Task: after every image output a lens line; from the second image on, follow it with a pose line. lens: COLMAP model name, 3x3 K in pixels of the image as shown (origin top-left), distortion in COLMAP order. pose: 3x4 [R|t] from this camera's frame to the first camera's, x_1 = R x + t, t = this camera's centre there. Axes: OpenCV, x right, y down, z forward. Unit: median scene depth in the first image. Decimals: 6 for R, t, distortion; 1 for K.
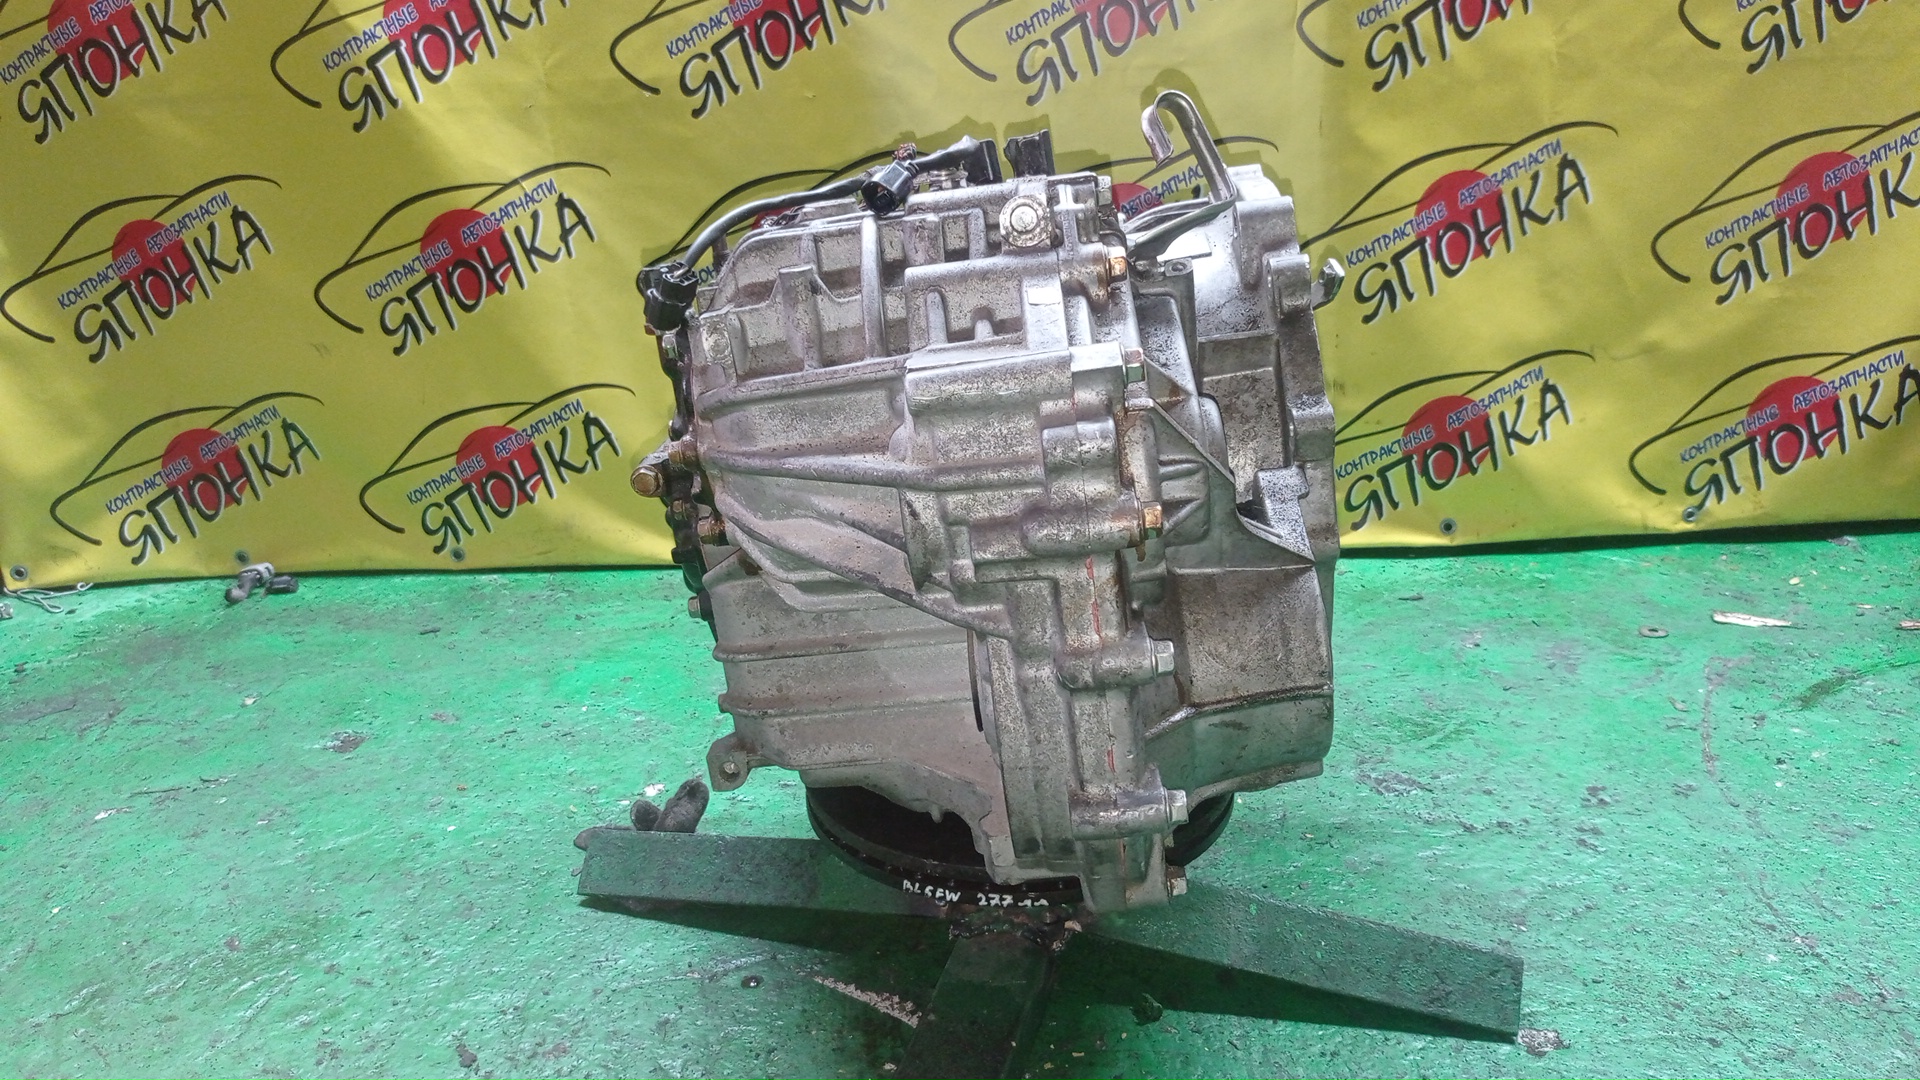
lens RADIAL K [[1596.7, 0, 938.4], [0, 1596.7, 571.5], [0, 0, 1]] dist [0.005393, -0.000858]
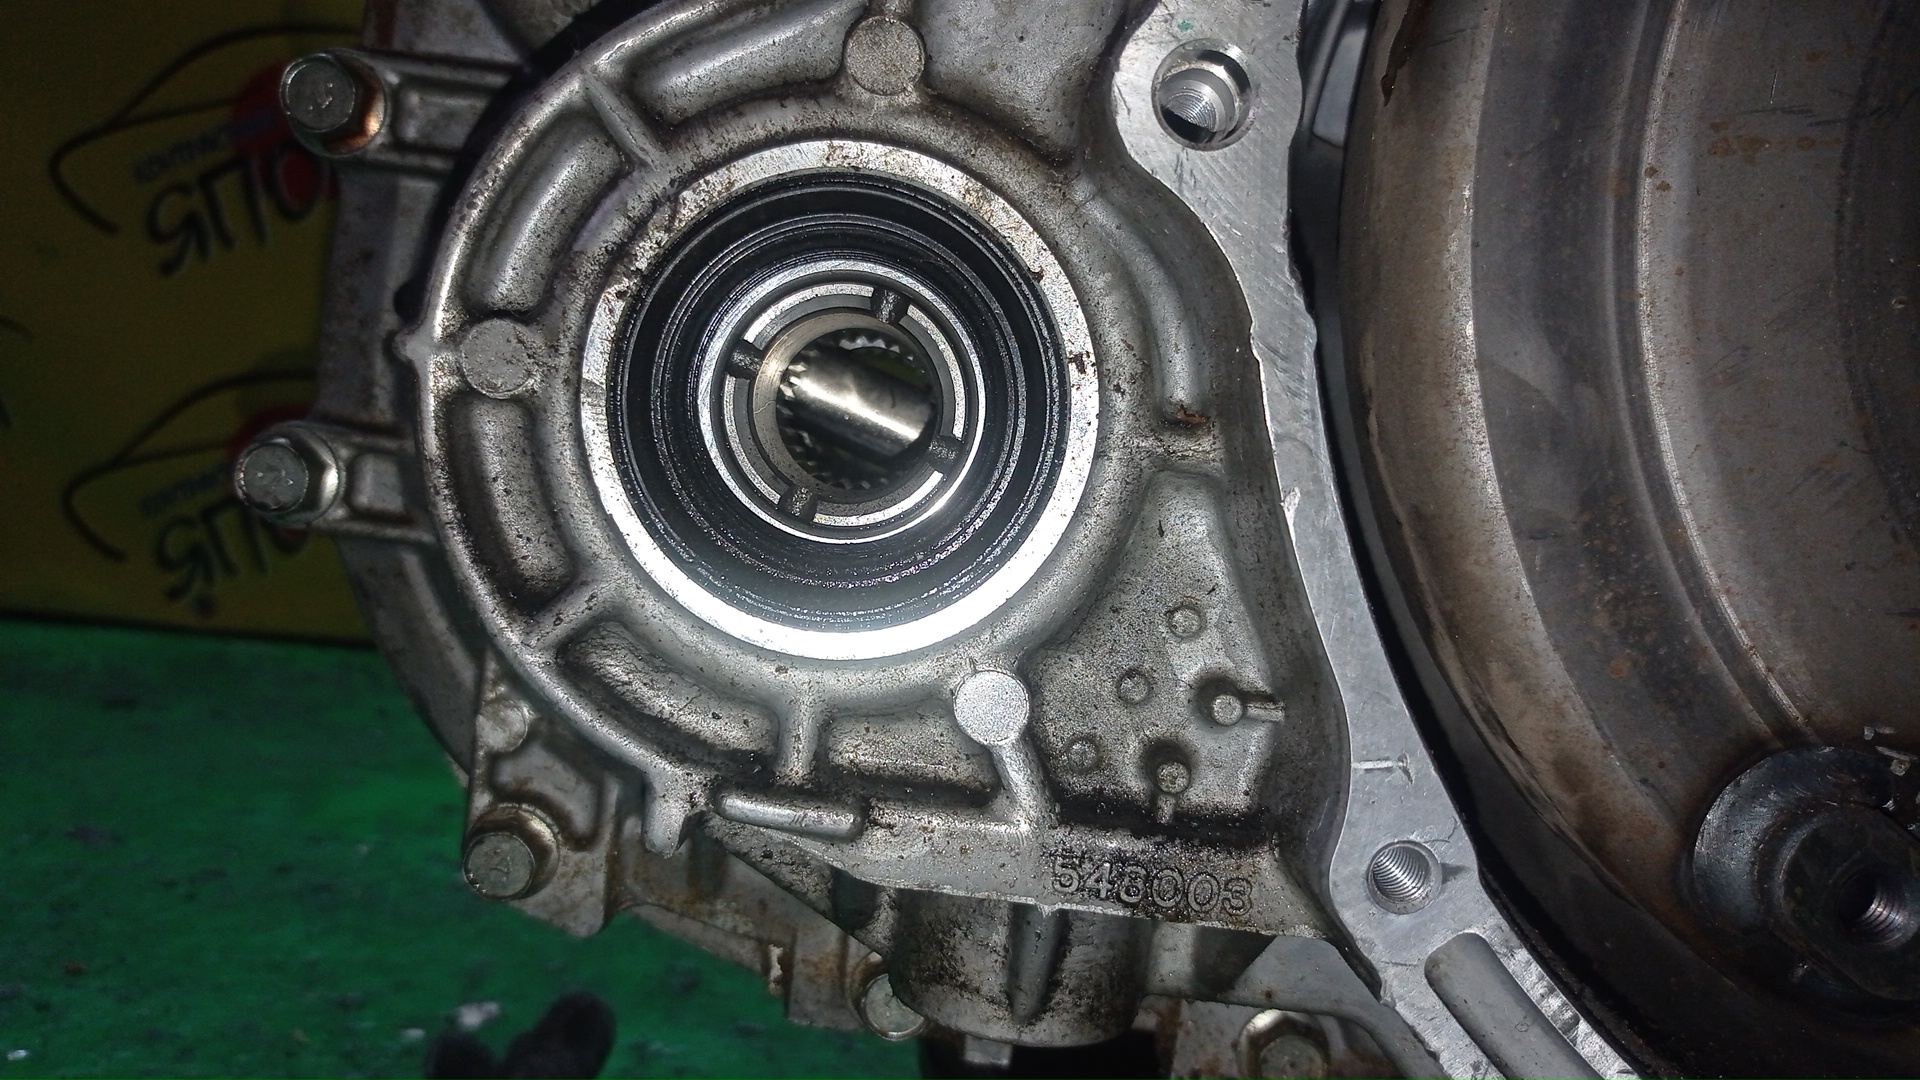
lens RADIAL K [[1617.4, 0, 960.0], [0, 1617.4, 540.0], [0, 0, 1]] dist [-0.008247, -0.006295]
pose [[0.987632, 0.126166, 0.093087, -0.078333], [-0.107119, 0.976502, -0.186999, 0.057936], [-0.114493, 0.174715, 0.977940, 0.383156]]
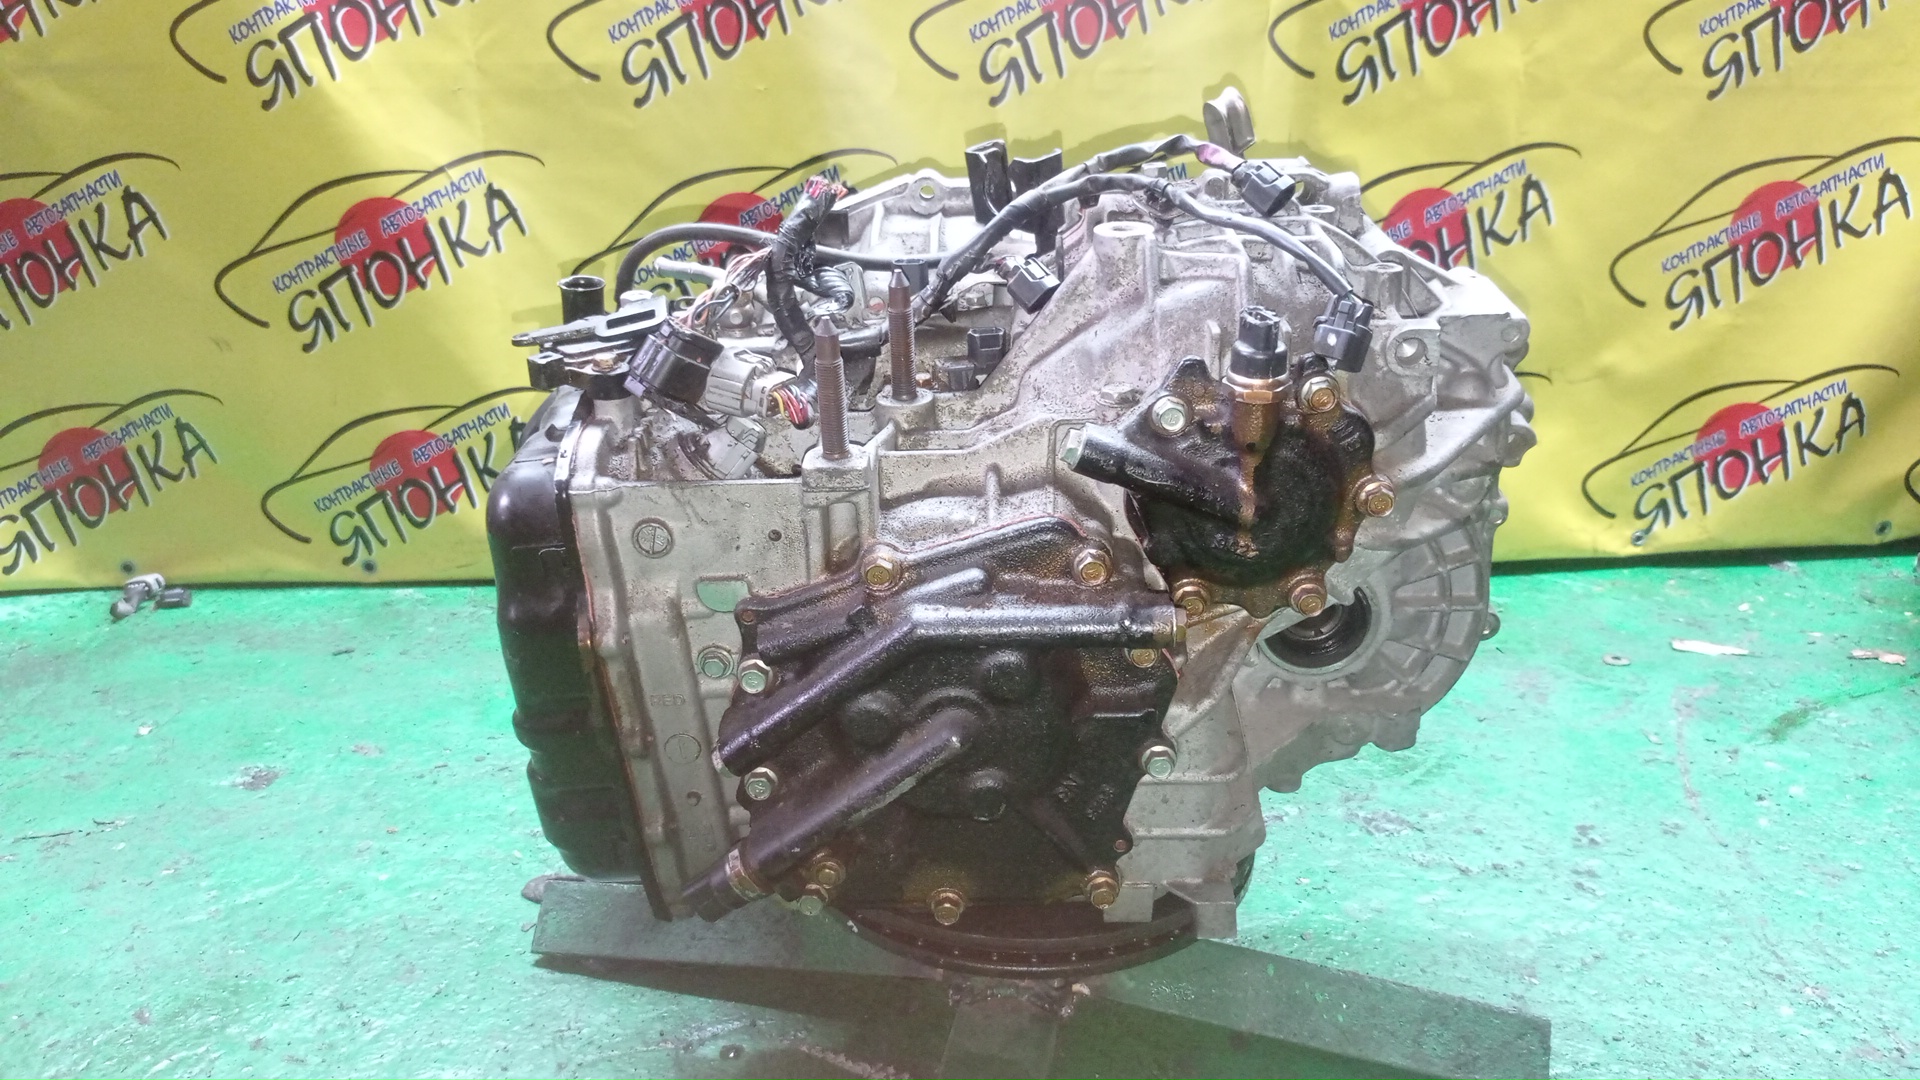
lens RADIAL K [[1600.8, 0, 963.0], [0, 1600.8, 571.6], [0, 0, 1]] dist [0.000865, 0.003857]
pose [[0.996063, 0.008894, 0.088204, -0.043428], [-0.009214, 0.999952, 0.003224, -0.015922], [-0.088171, -0.004024, 0.996097, 0.043971]]
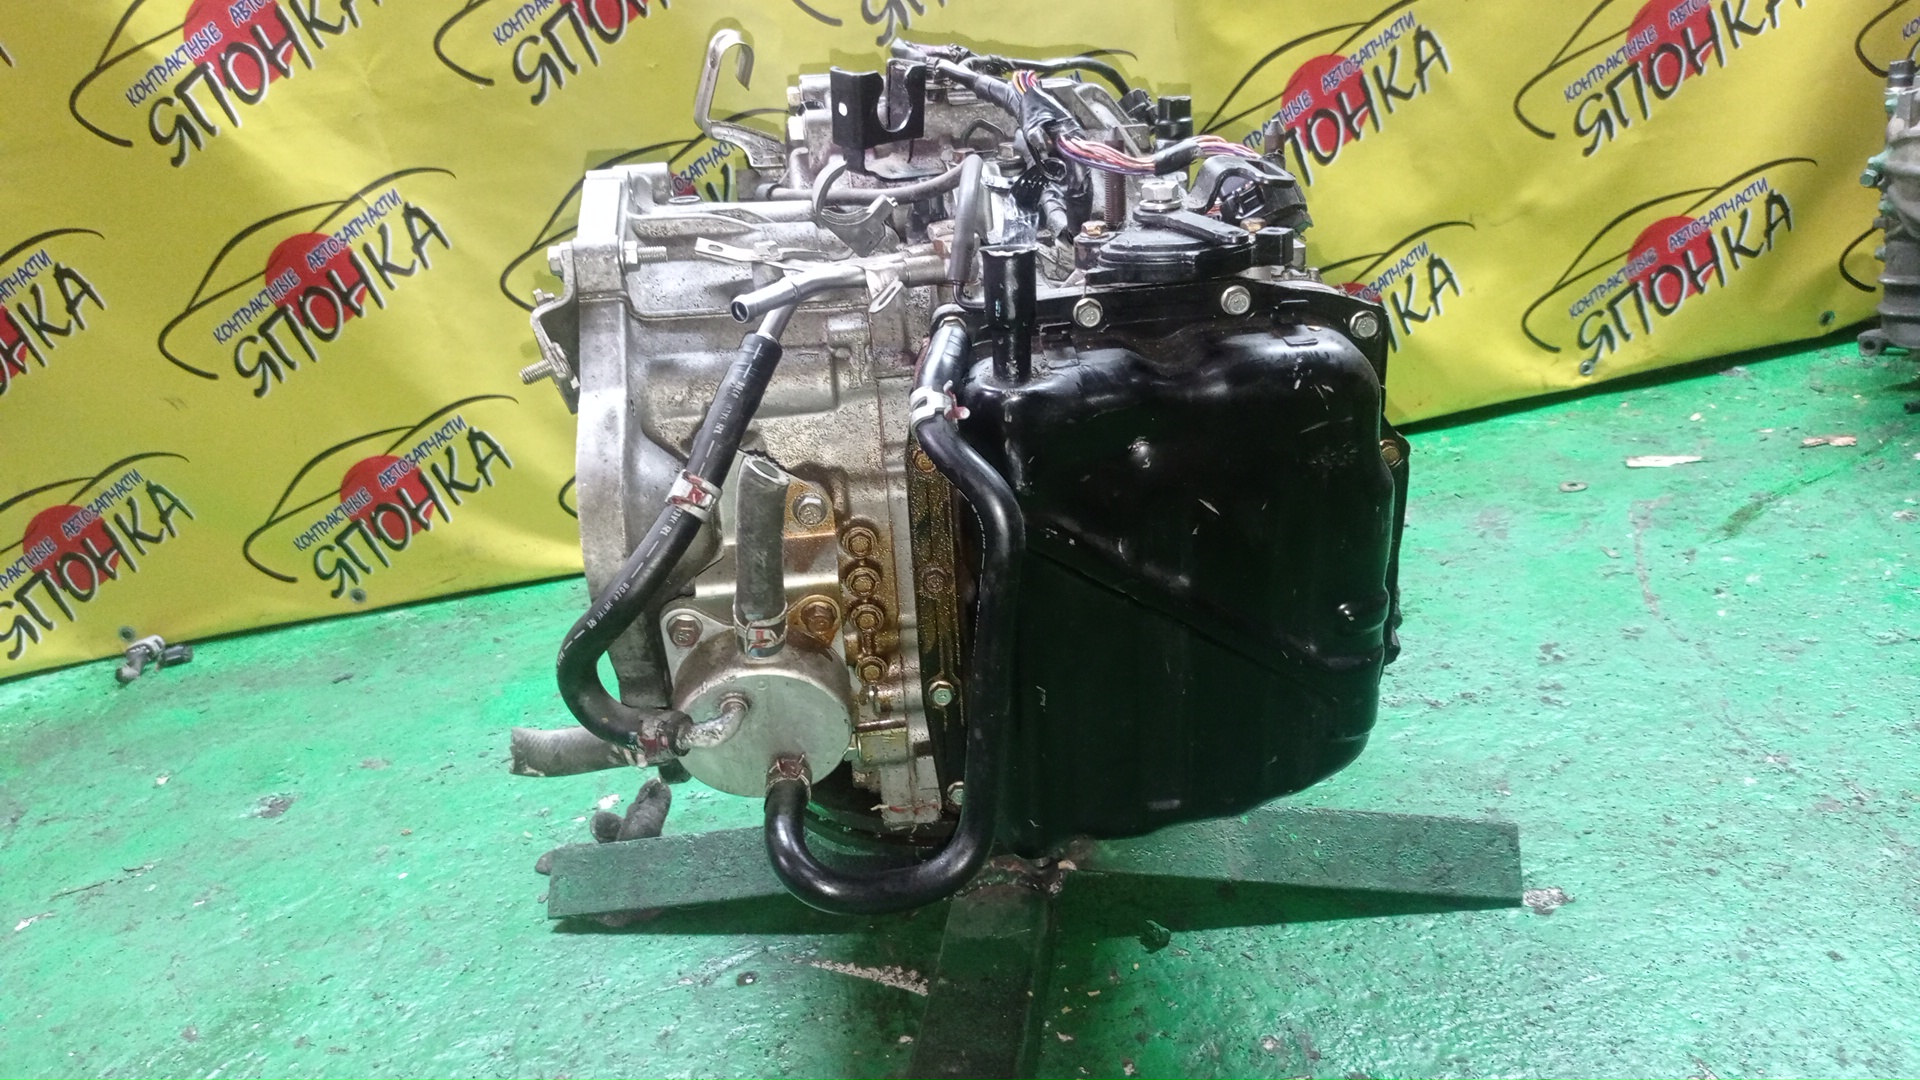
lens RADIAL K [[1596.9, 0, 965.8], [0, 1596.9, 582.2], [0, 0, 1]] dist [0.004785, -0.004432]
pose [[0.985296, -0.154063, 0.073867, -0.013613], [0.151975, 0.987829, 0.033127, 0.005662], [-0.078071, -0.021414, 0.996718, 0.022167]]
